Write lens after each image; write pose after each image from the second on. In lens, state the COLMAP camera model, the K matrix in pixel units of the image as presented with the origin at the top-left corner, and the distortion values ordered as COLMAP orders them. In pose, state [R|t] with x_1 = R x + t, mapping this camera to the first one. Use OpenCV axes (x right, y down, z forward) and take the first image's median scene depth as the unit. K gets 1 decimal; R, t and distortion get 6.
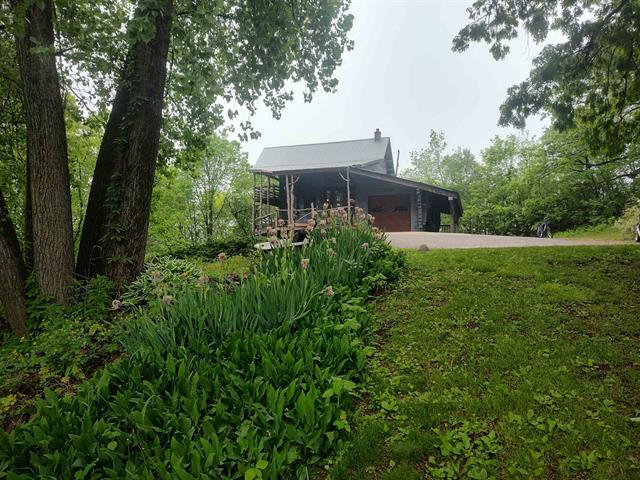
lens RADIAL K [[445.9, 0, 320.1], [0, 445.9, 237.1], [0, 0, 1]] dist [0.014046, -0.002747]
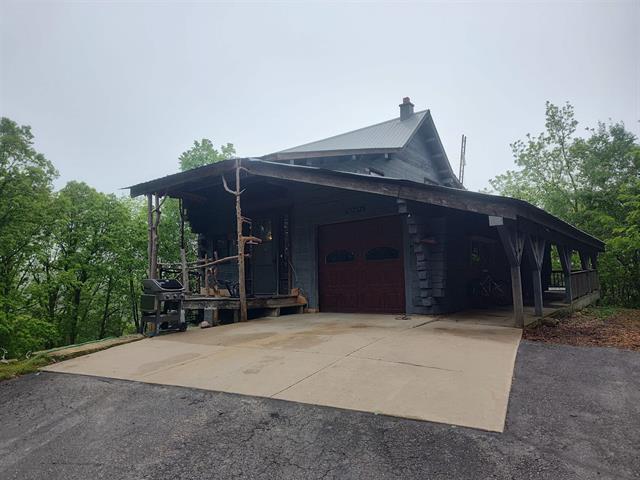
lens RADIAL K [[445.9, 0, 320.1], [0, 445.9, 237.1], [0, 0, 1]] dist [0.014046, -0.002747]
pose [[0.944225, -0.055173, -0.324645, 0.196171], [0.033493, 0.996842, -0.071999, -0.039284], [0.327592, 0.057110, 0.943092, 0.463951]]
